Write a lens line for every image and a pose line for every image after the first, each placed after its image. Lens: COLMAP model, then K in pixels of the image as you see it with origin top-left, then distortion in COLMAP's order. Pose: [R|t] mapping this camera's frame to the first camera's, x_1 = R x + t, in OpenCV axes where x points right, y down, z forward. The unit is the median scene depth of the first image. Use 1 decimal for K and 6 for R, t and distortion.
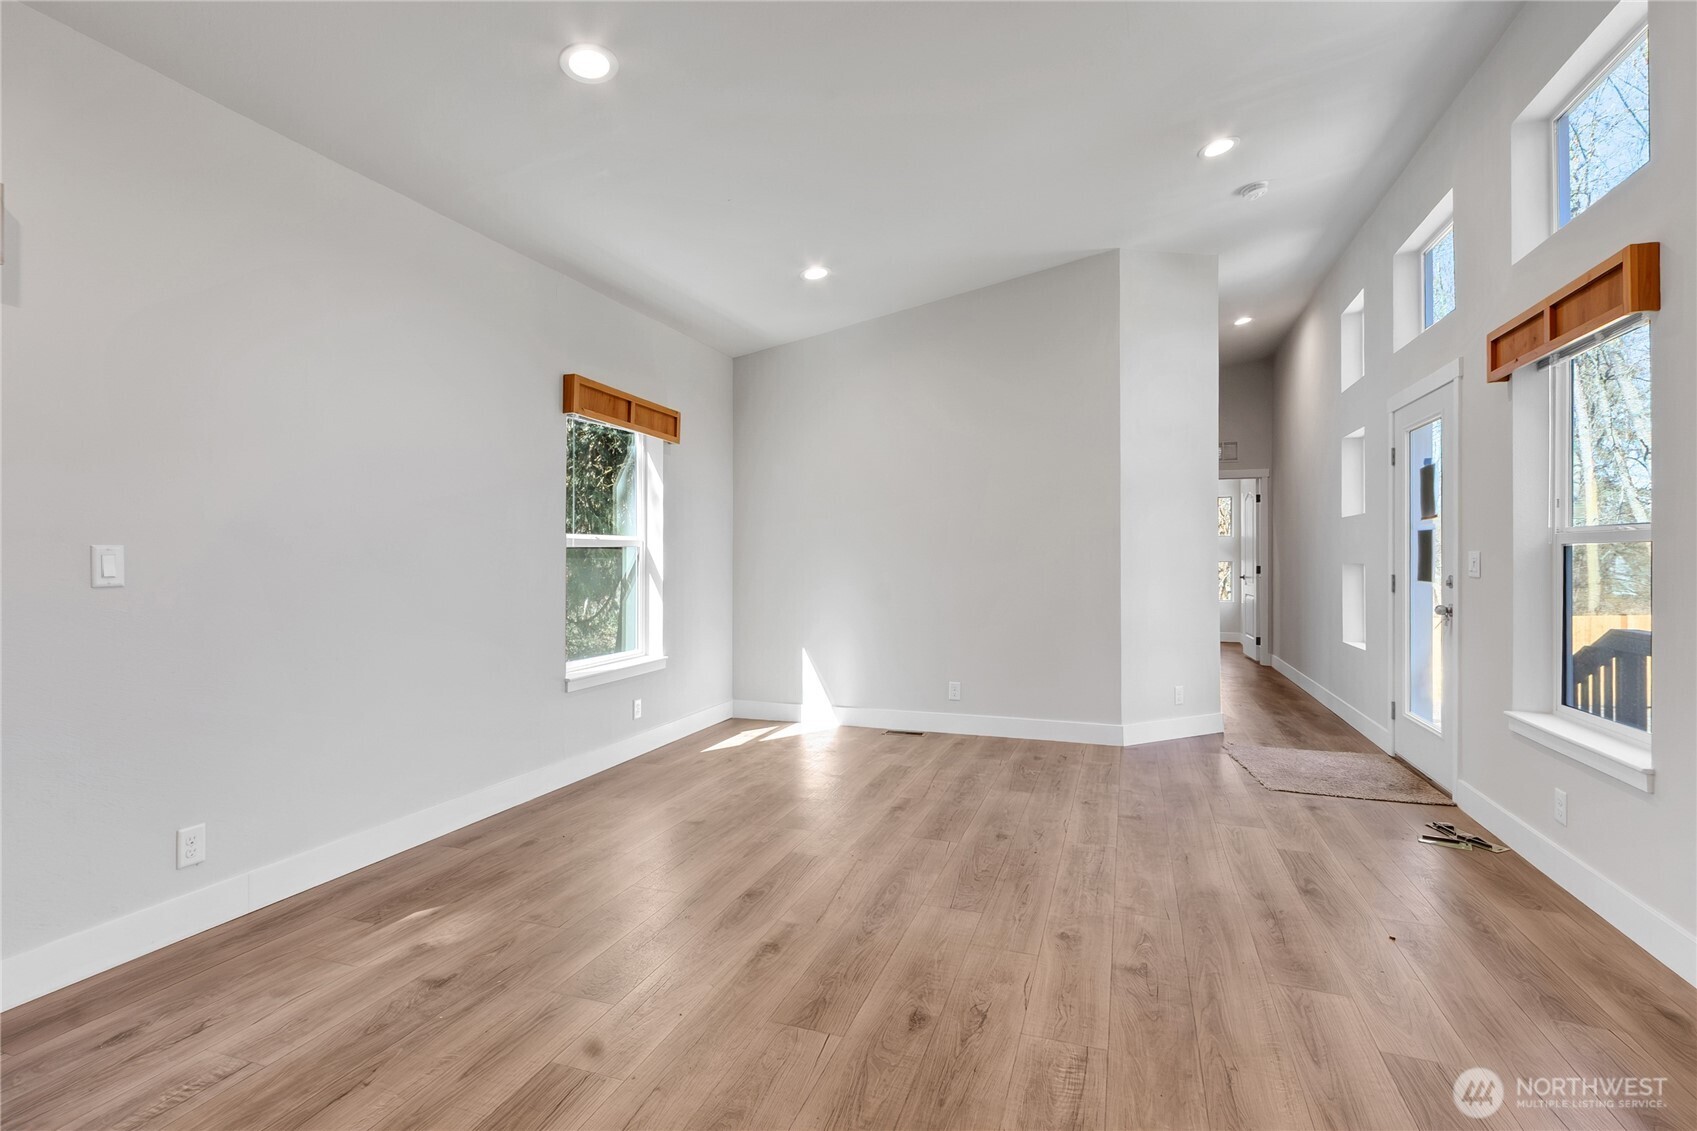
lens RADIAL K [[785.7, 0, 864.4], [0, 785.7, 571.1], [0, 0, 1]] dist [-0.000122, -0.002164]
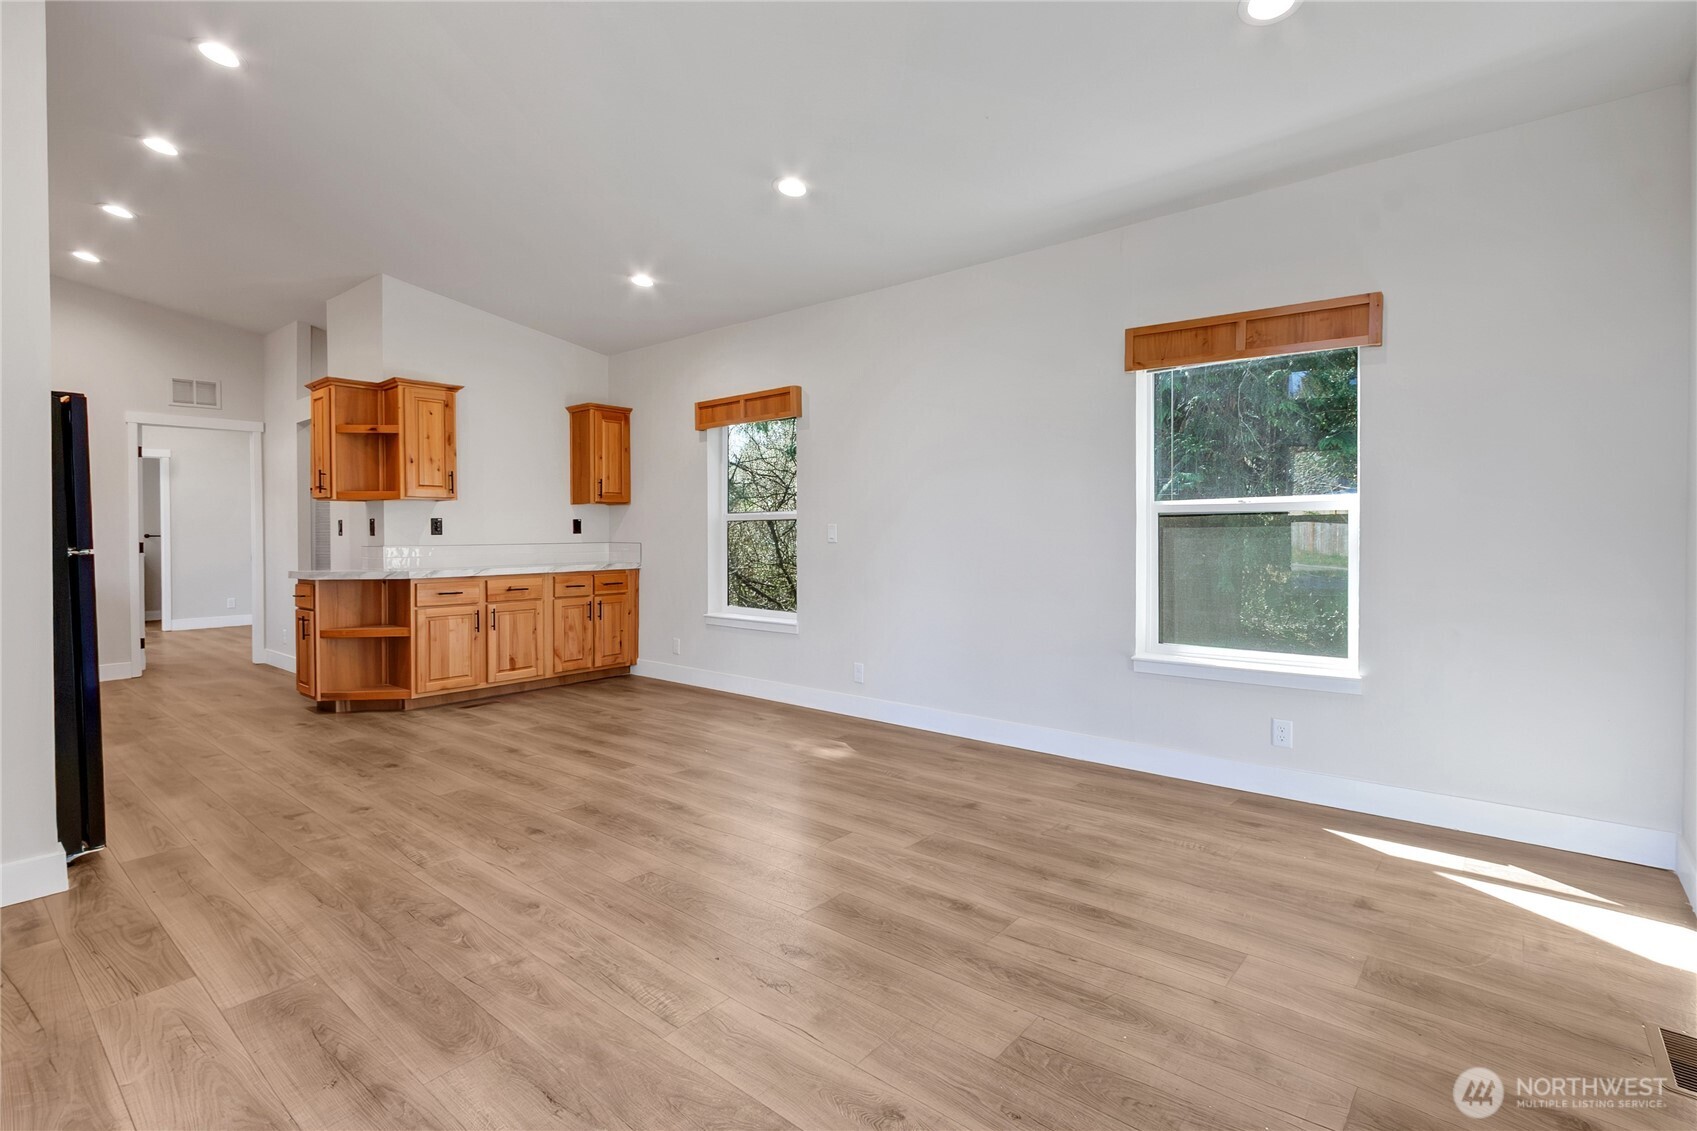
lens RADIAL K [[785.7, 0, 855.7], [0, 785.7, 543.5], [0, 0, 1]] dist [-0.000122, -0.002164]
pose [[-0.352958, 0.018434, -0.935458, 0.944066], [-0.009788, 0.999678, 0.023393, -0.024564], [0.935588, 0.017414, -0.352664, 1.571858]]
